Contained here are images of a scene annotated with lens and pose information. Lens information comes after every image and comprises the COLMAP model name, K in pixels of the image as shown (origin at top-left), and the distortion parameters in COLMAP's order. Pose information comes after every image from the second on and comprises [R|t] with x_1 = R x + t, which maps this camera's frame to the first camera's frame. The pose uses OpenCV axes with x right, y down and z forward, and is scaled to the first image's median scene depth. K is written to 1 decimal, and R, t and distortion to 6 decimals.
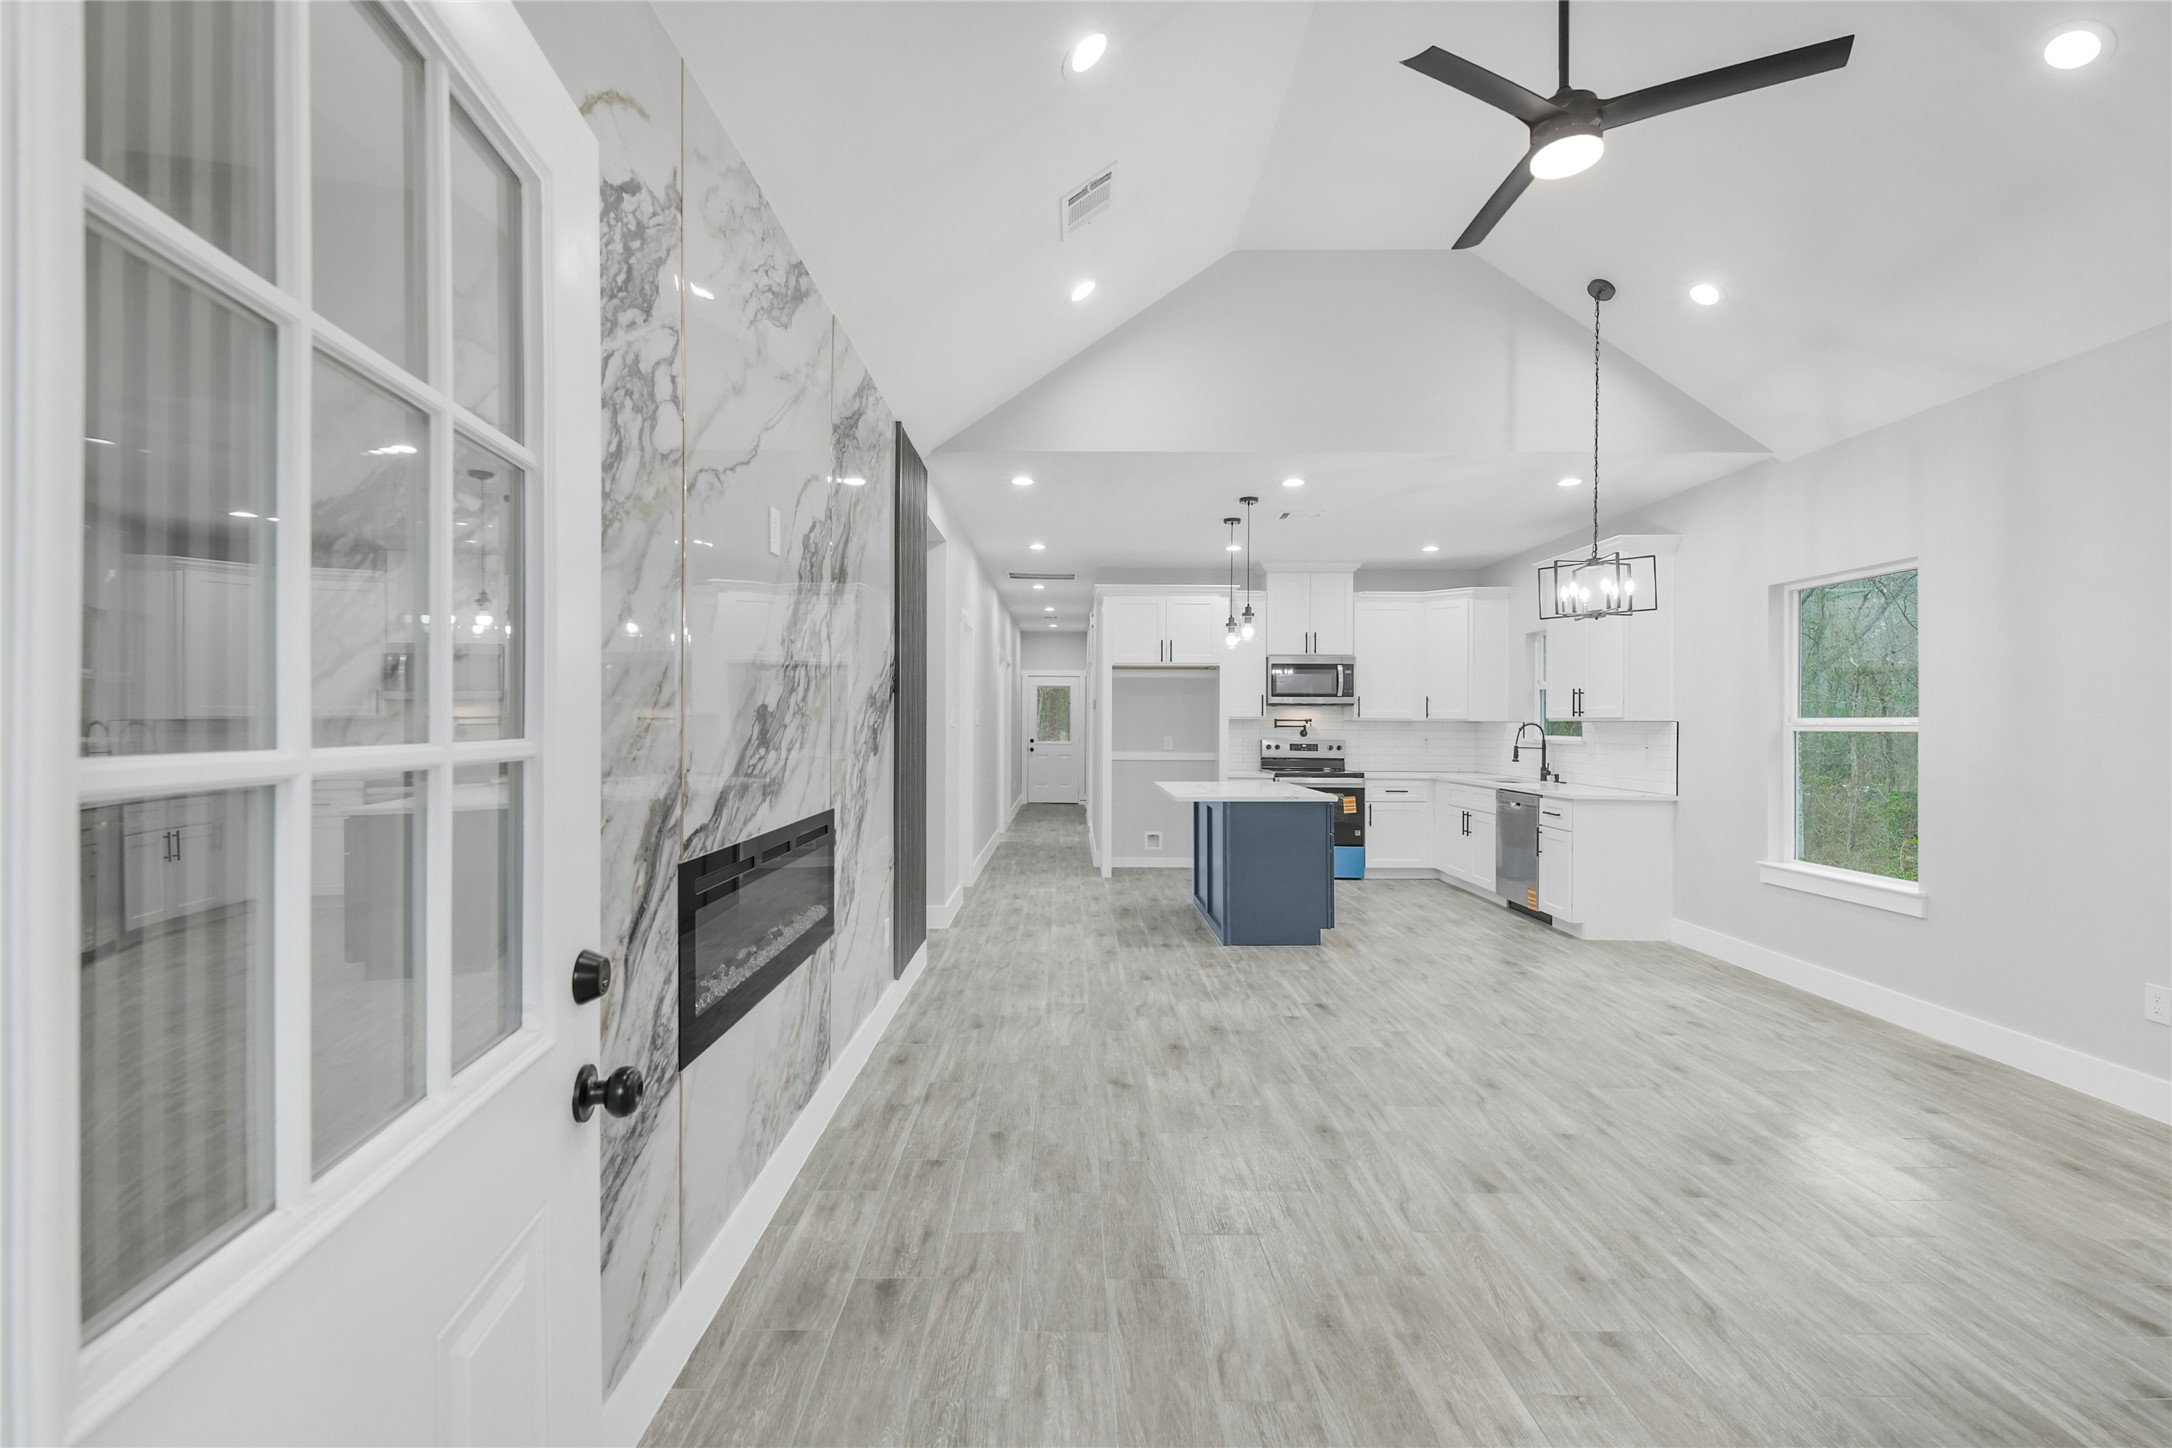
lens RADIAL K [[920.8, 0, 1051.9], [0, 920.8, 722.7], [0, 0, 1]] dist [0.026517, -0.009891]
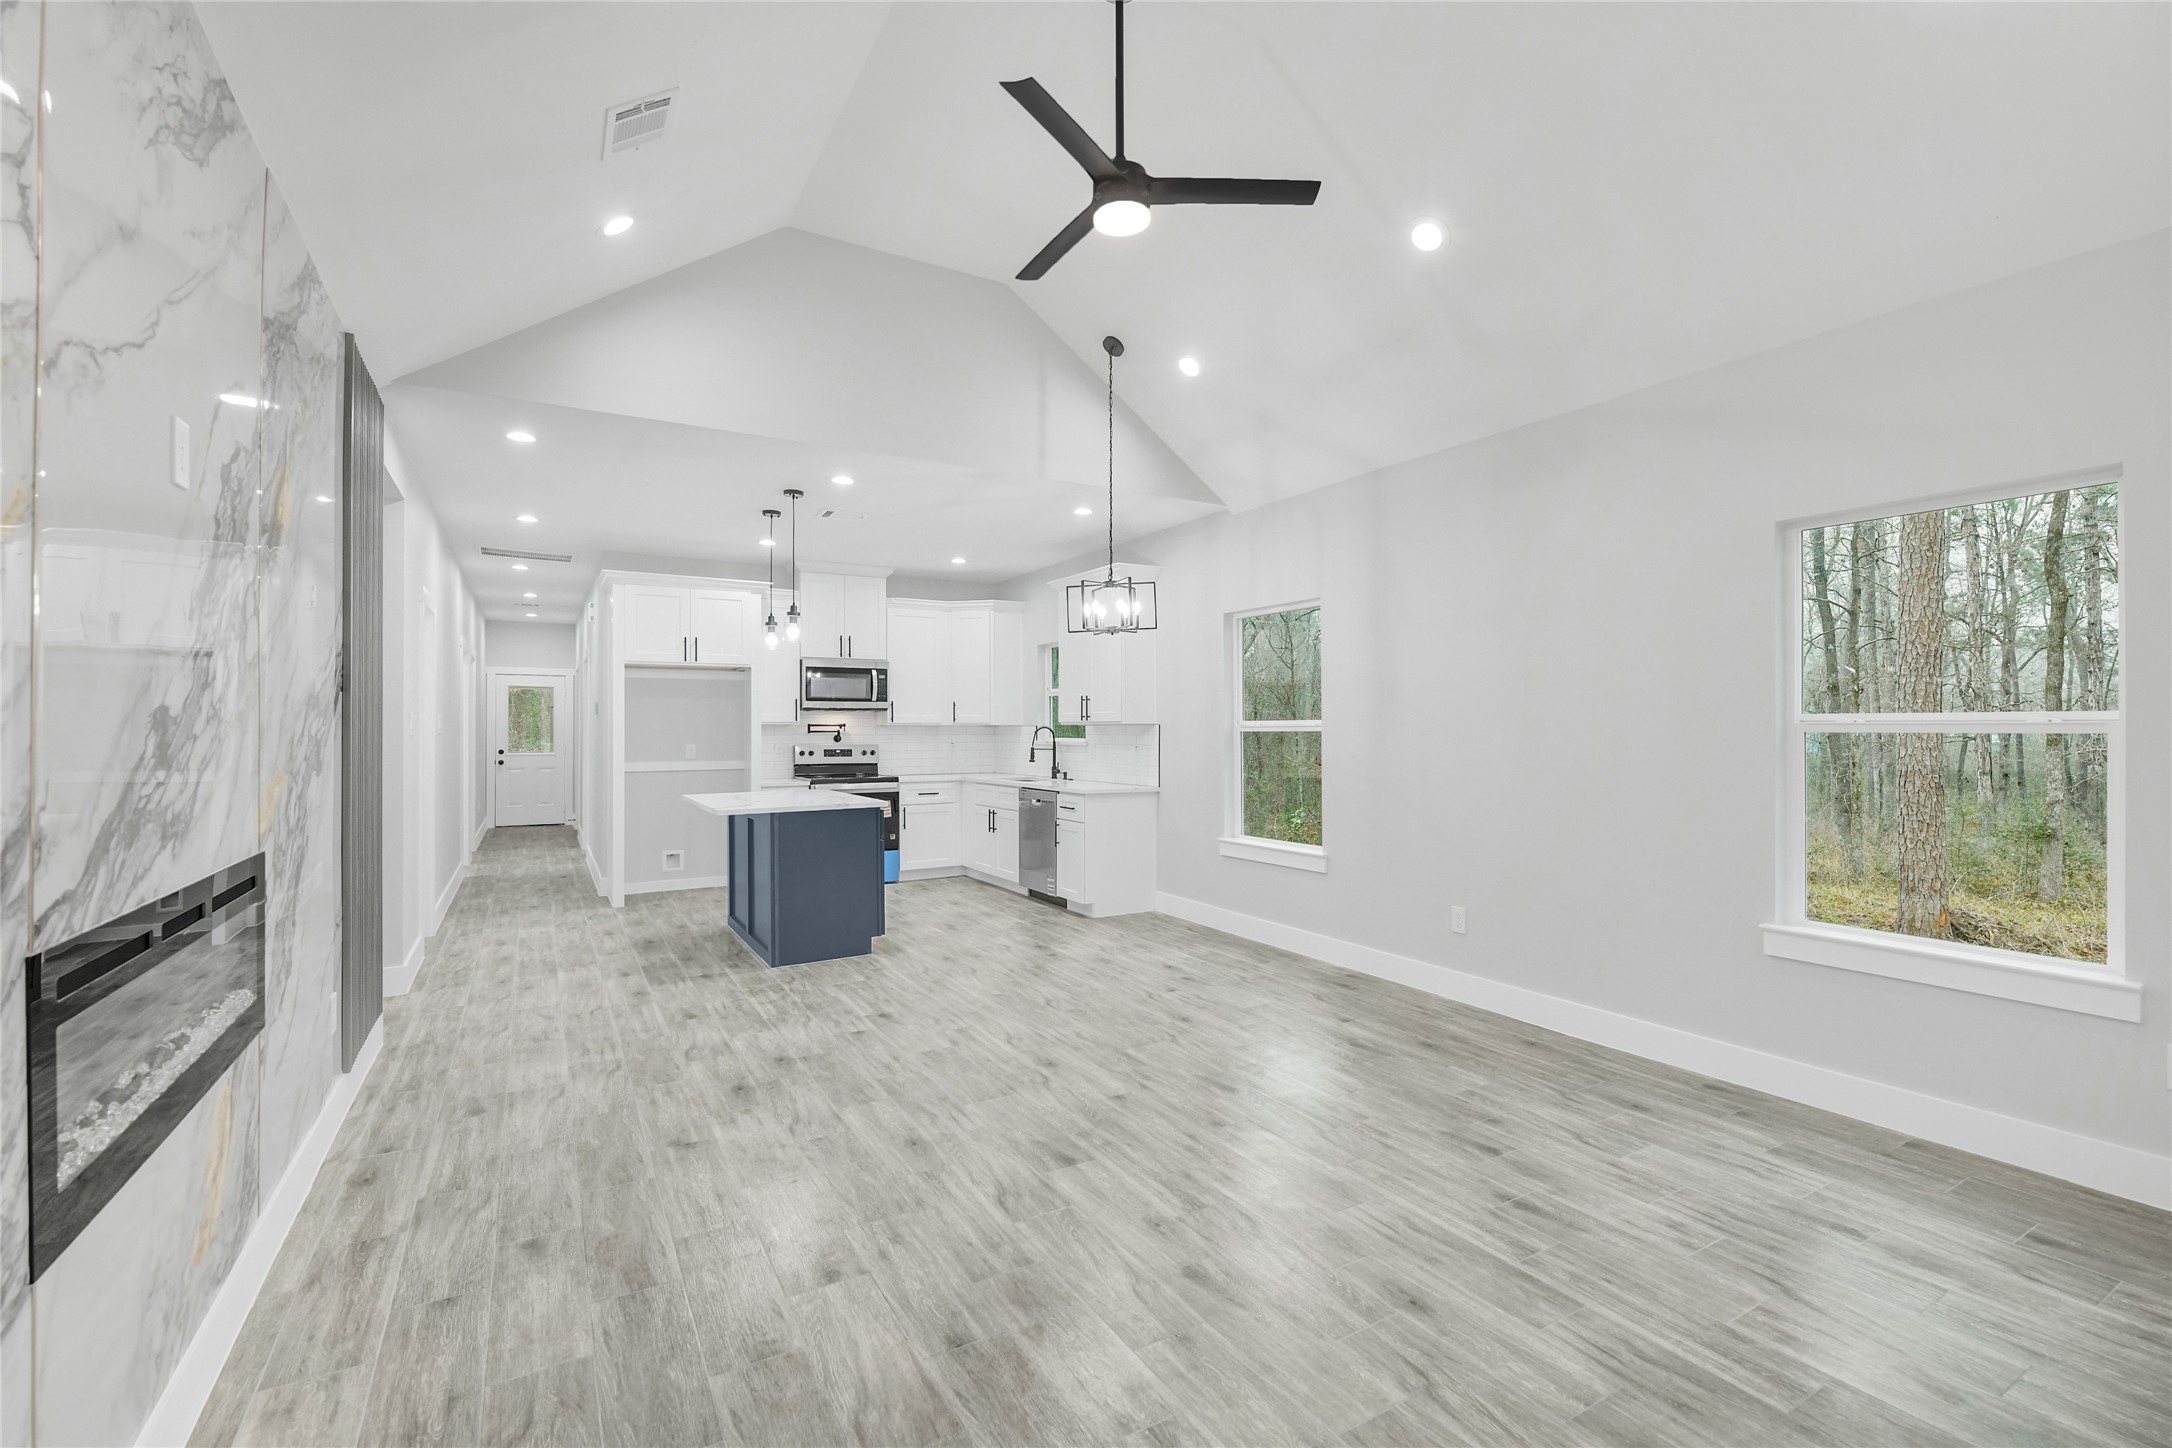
lens RADIAL K [[939.8, 0, 1053.6], [0, 939.8, 720.6], [0, 0, 1]] dist [0.018759, -0.011707]
pose [[0.867142, -0.003517, 0.498048, -0.045084], [0.007446, 0.999955, -0.005903, 0.000076], [-0.498005, 0.008827, 0.867129, 0.035876]]
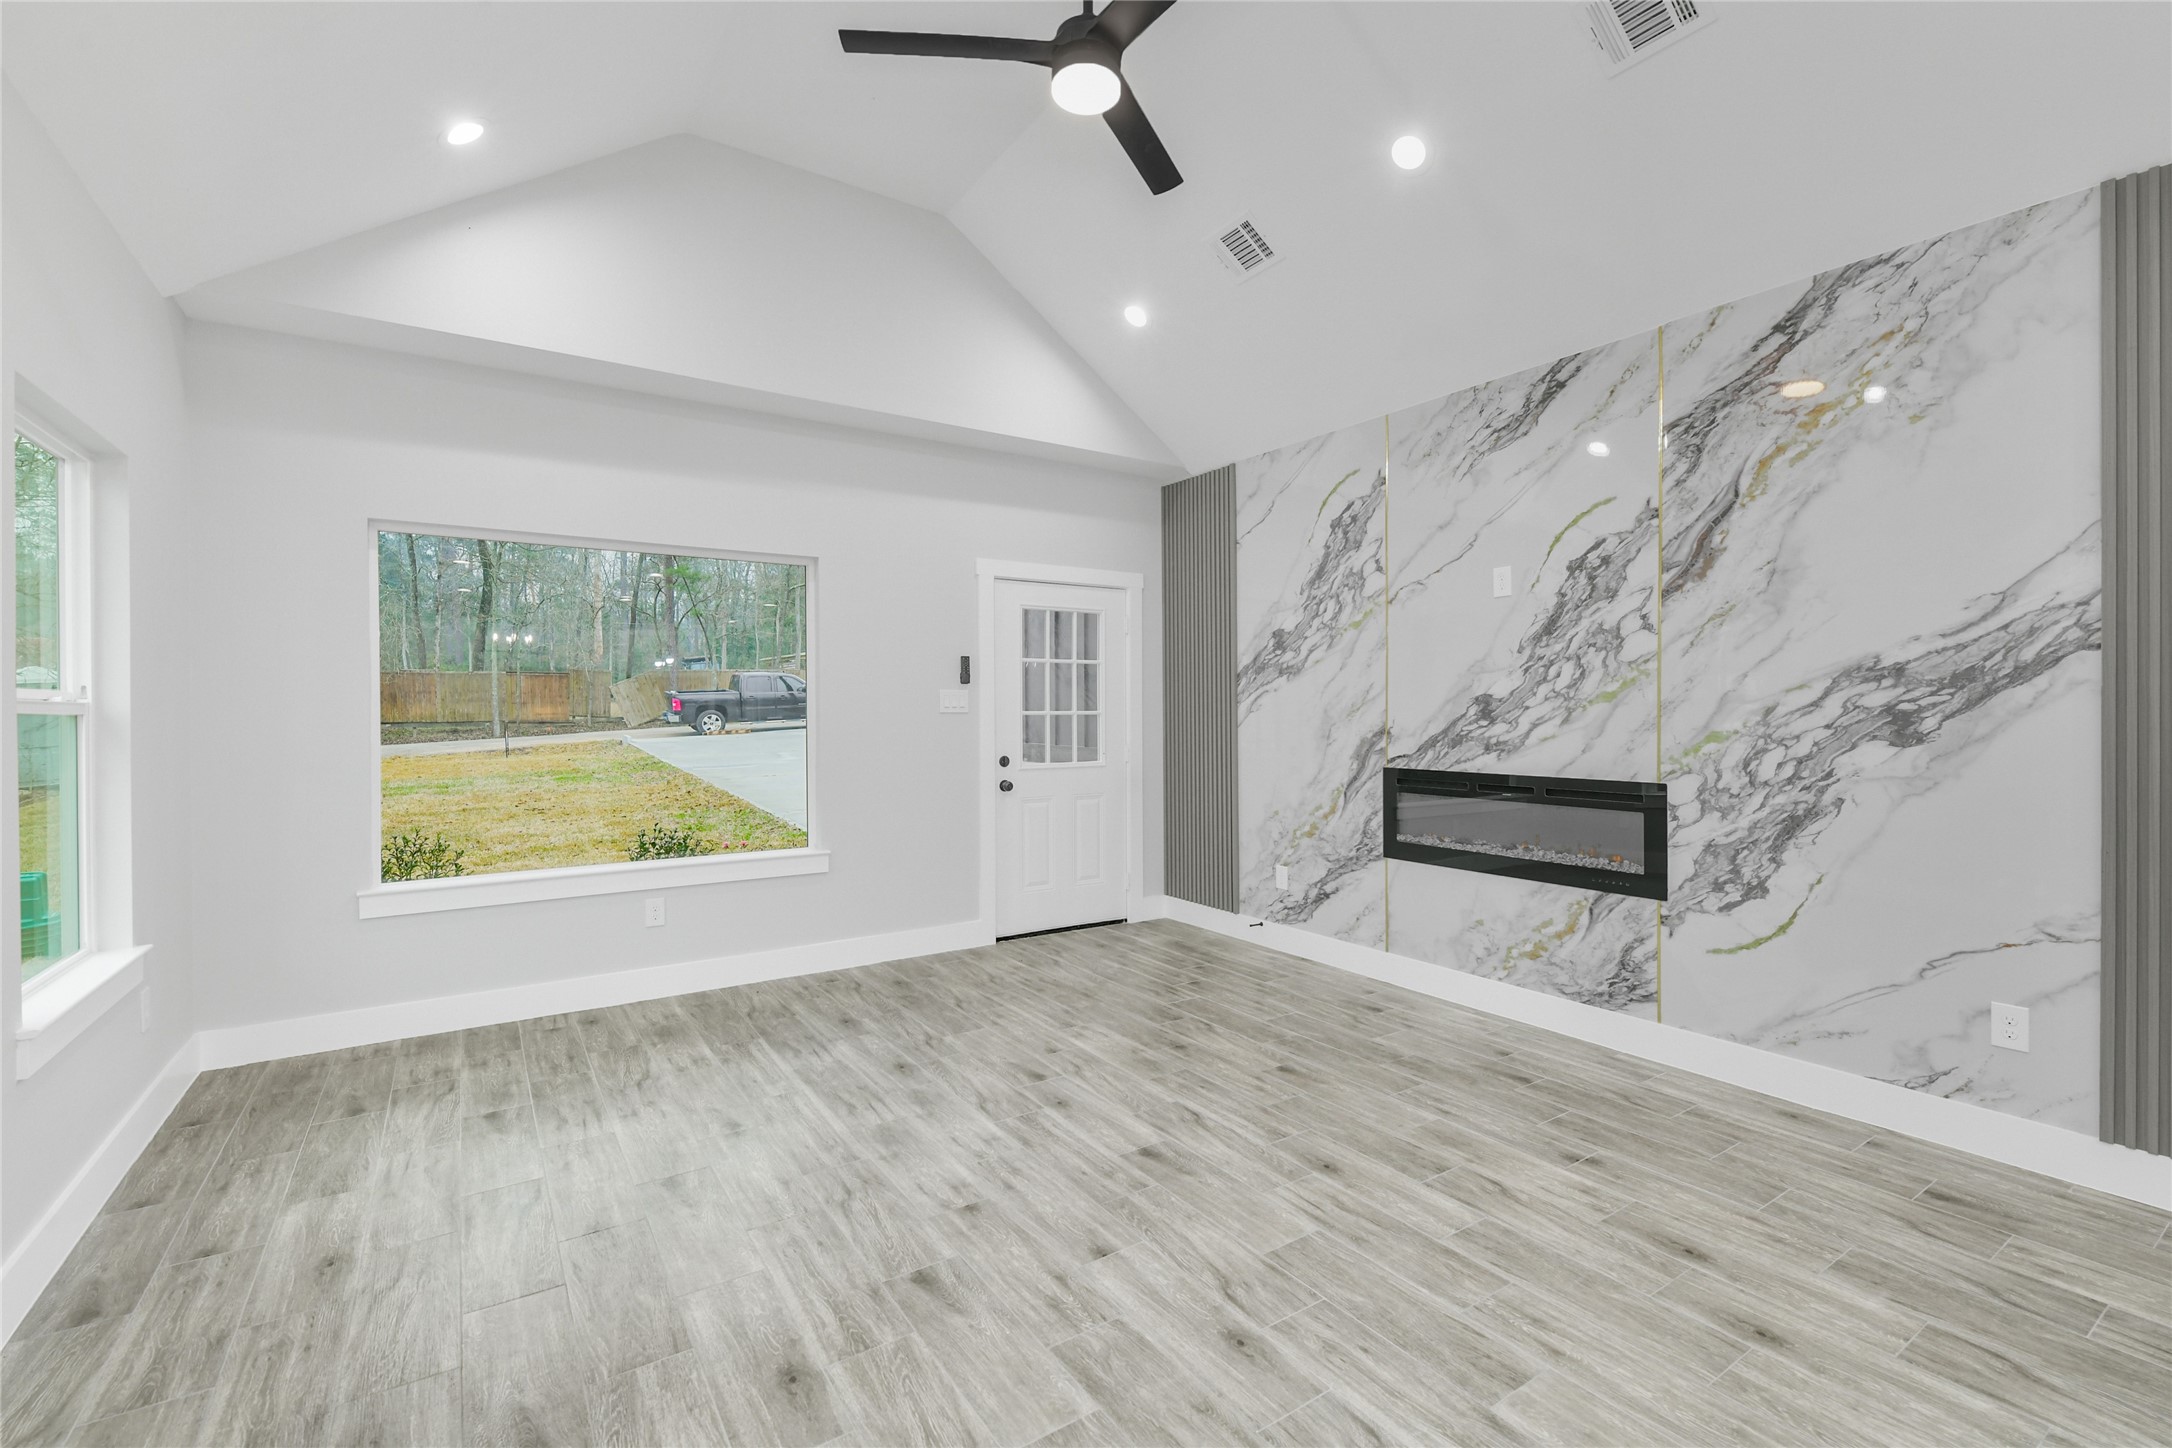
lens RADIAL K [[947.9, 0, 1102.1], [0, 947.9, 724.1], [0, 0, 1]] dist [0.018326, -0.008427]
pose [[-0.807447, 0.008278, -0.589882, 0.608092], [-0.001148, 0.999878, 0.015603, 0.008354], [0.589939, 0.013276, -0.807339, 0.980997]]
